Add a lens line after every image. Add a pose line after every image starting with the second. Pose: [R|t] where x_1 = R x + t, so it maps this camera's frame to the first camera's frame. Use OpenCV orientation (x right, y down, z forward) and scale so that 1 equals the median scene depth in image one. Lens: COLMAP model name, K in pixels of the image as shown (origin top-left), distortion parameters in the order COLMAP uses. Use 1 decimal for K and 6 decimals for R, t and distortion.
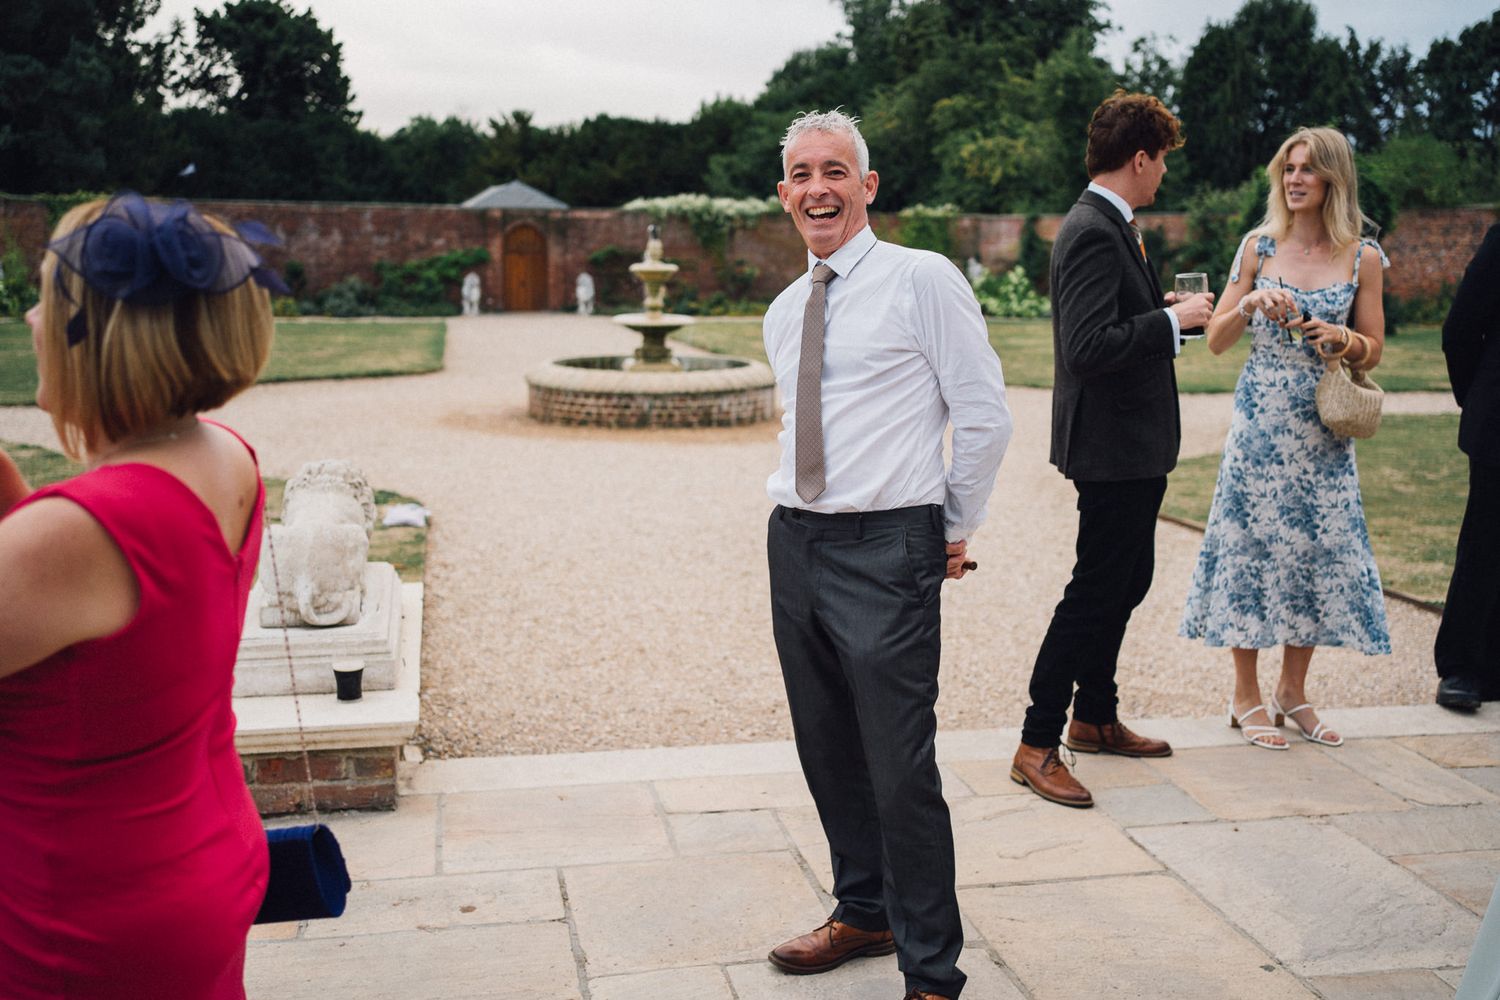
lens RADIAL K [[1539.3, 0, 781.7], [0, 1539.3, 466.3], [0, 0, 1]] dist [-0.012465, 0.134091]
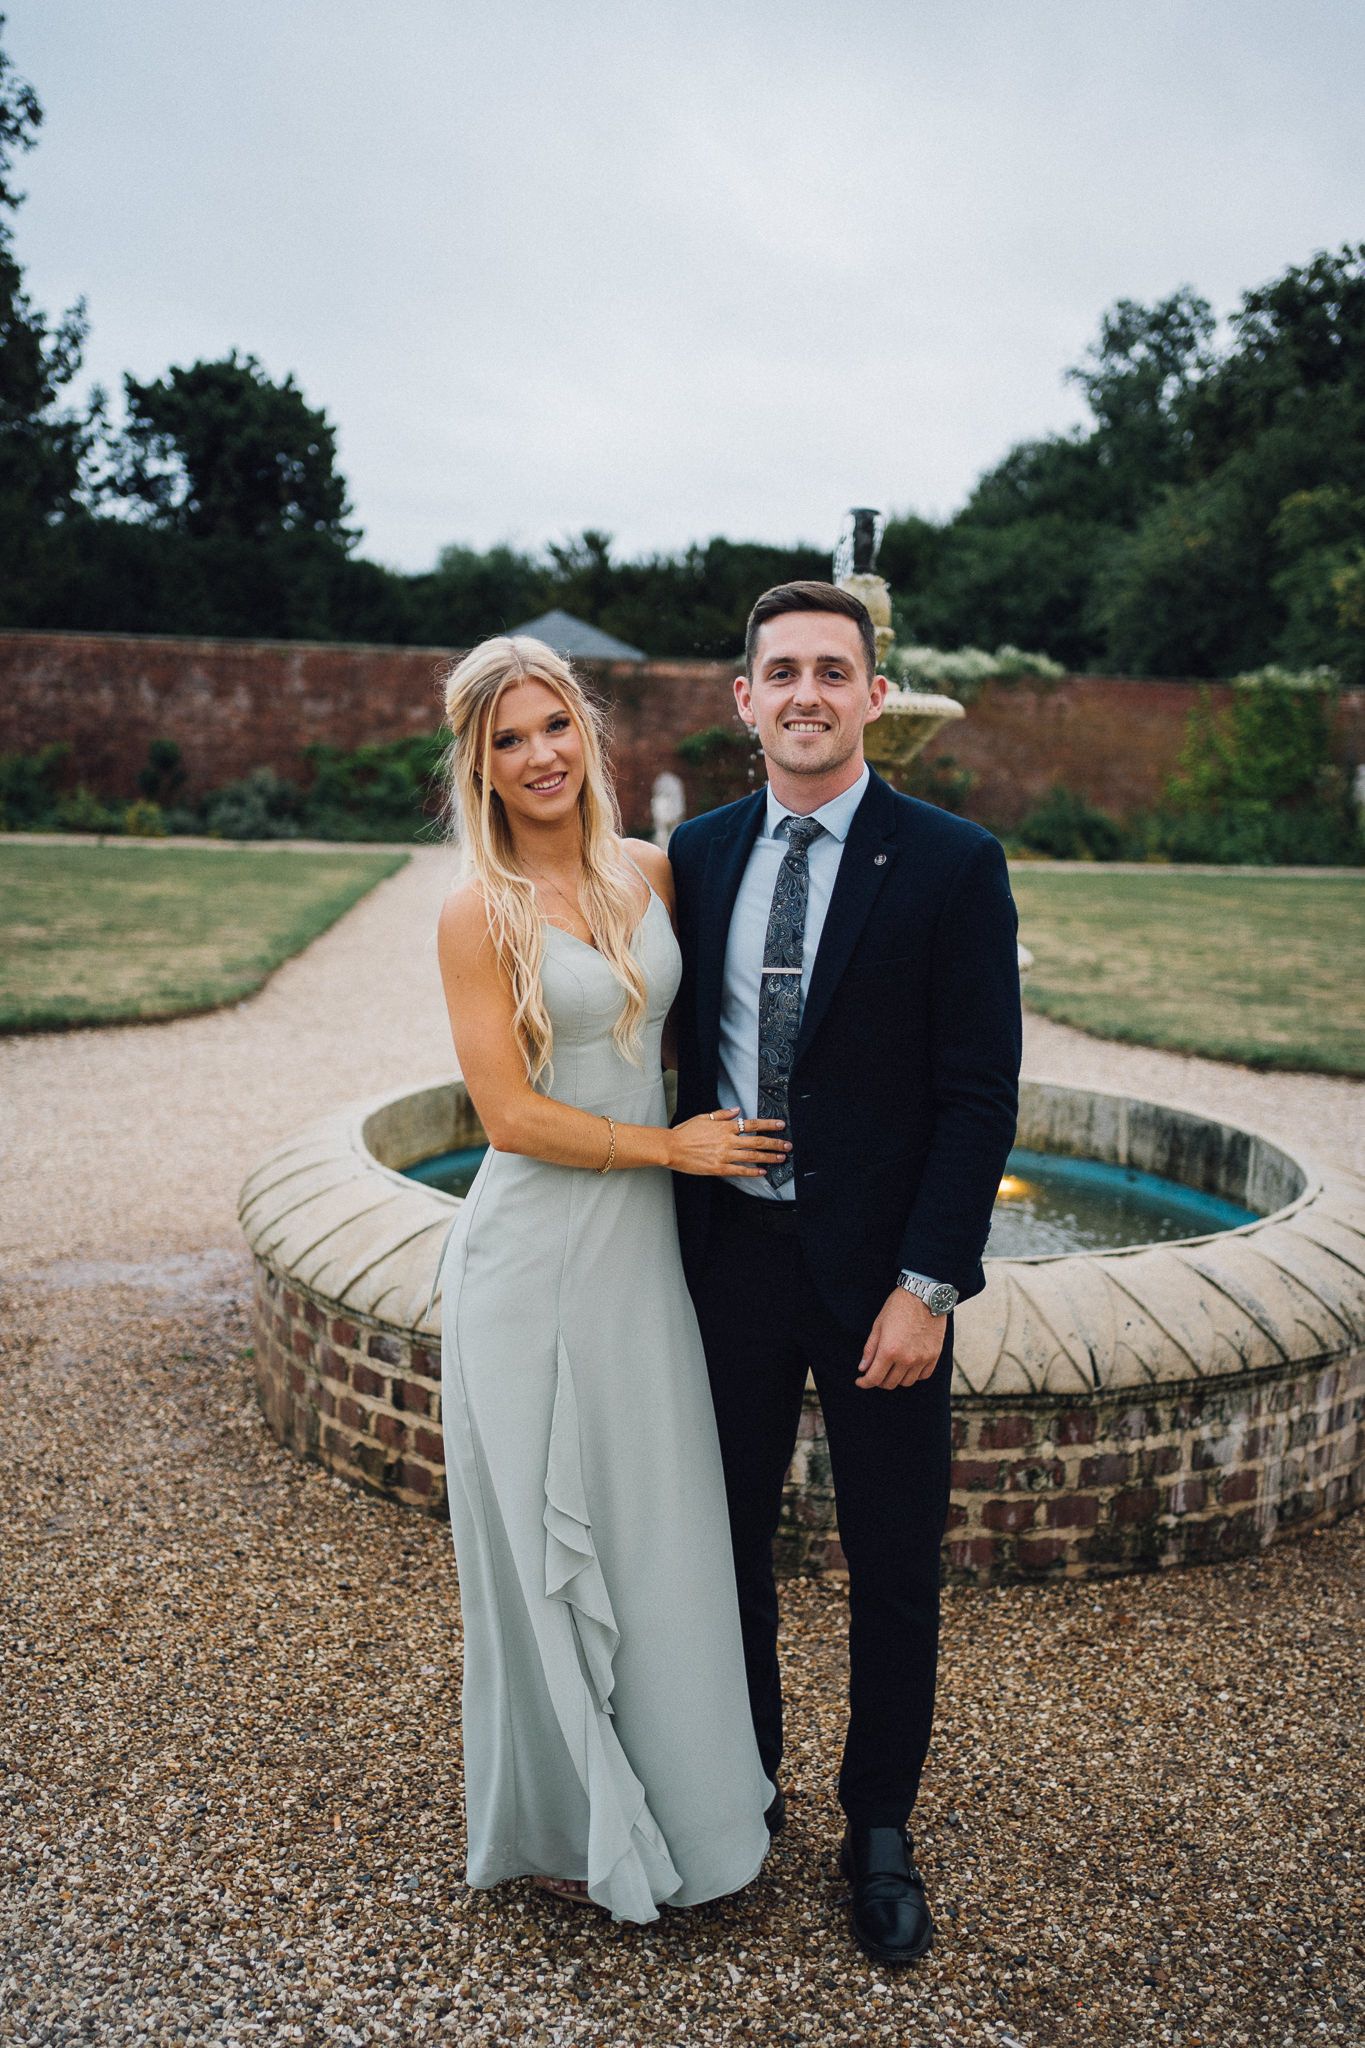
lens RADIAL K [[2063.7, 0, 682.5], [0, 2063.7, 1024.0], [0, 0, 1]] dist [-0.029829, 0.149308]
pose [[0.991252, 0.040384, -0.125653, -0.022439], [-0.041602, 0.999109, -0.007081, -0.026438], [0.125255, 0.012246, 0.992049, 0.232475]]
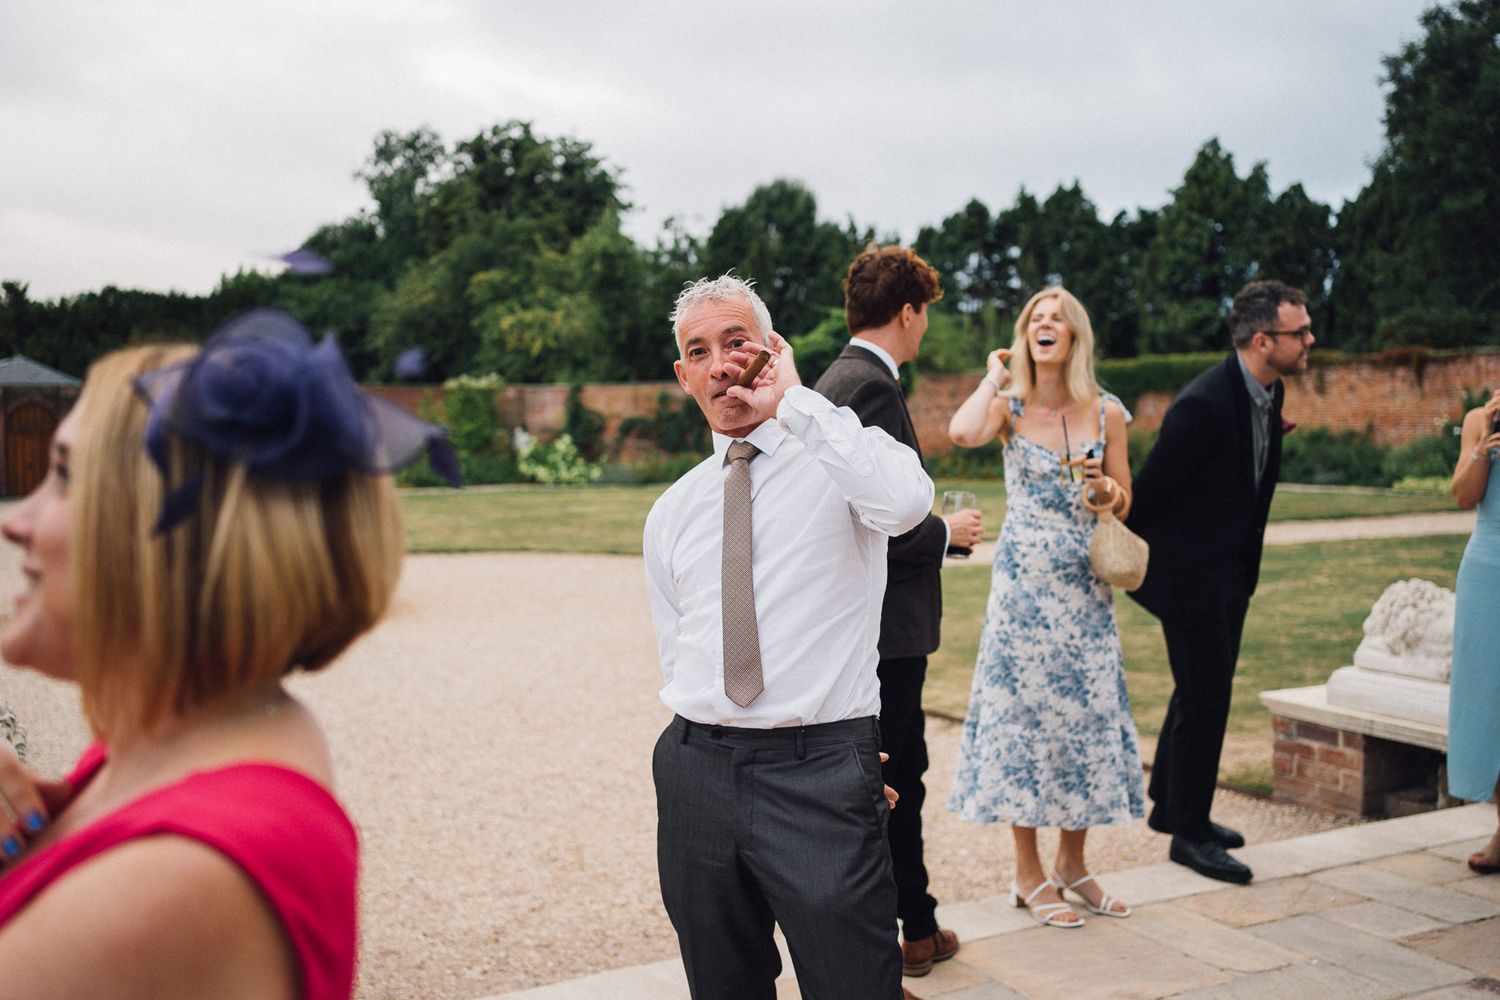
lens RADIAL K [[1519.3, 0, 750.0], [0, 1519.3, 500.0], [0, 0, 1]] dist [-0.037418, 0.166750]
pose [[0.959280, -0.034987, 0.280282, -0.010814], [0.059190, 0.995167, -0.078357, -0.001543], [-0.276186, 0.091756, 0.956714, 0.011948]]
